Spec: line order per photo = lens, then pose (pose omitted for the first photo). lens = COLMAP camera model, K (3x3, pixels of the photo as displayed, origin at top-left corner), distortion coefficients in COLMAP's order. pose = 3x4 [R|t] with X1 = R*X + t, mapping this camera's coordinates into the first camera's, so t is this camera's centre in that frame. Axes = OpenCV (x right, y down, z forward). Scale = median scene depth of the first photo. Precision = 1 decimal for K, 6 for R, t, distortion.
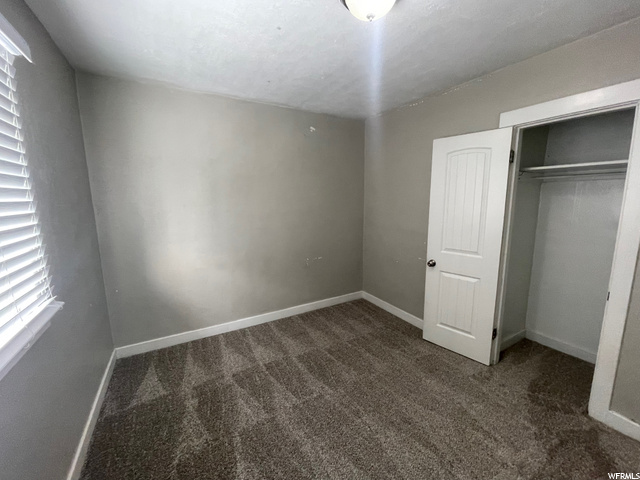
lens RADIAL K [[258.7, 0, 319.5], [0, 258.7, 236.2], [0, 0, 1]] dist [-0.000042, -0.000113]
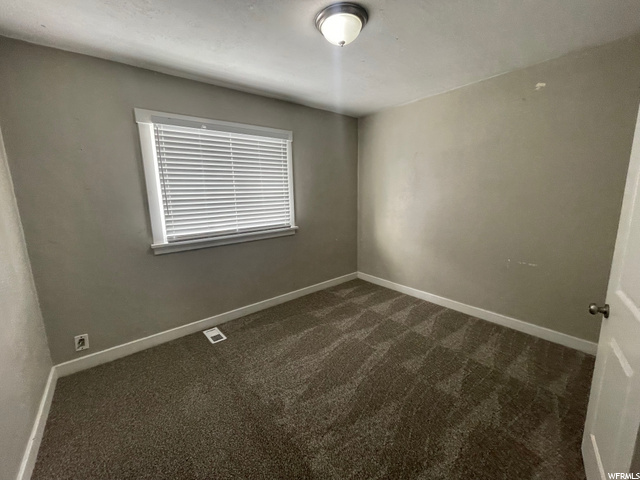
lens RADIAL K [[258.7, 0, 319.5], [0, 258.7, 236.2], [0, 0, 1]] dist [-0.000042, -0.000113]
pose [[0.161015, 0.172449, -0.971769, 0.797830], [-0.126865, 0.980065, 0.152900, -0.039031], [0.978764, 0.098665, 0.179683, 0.374002]]
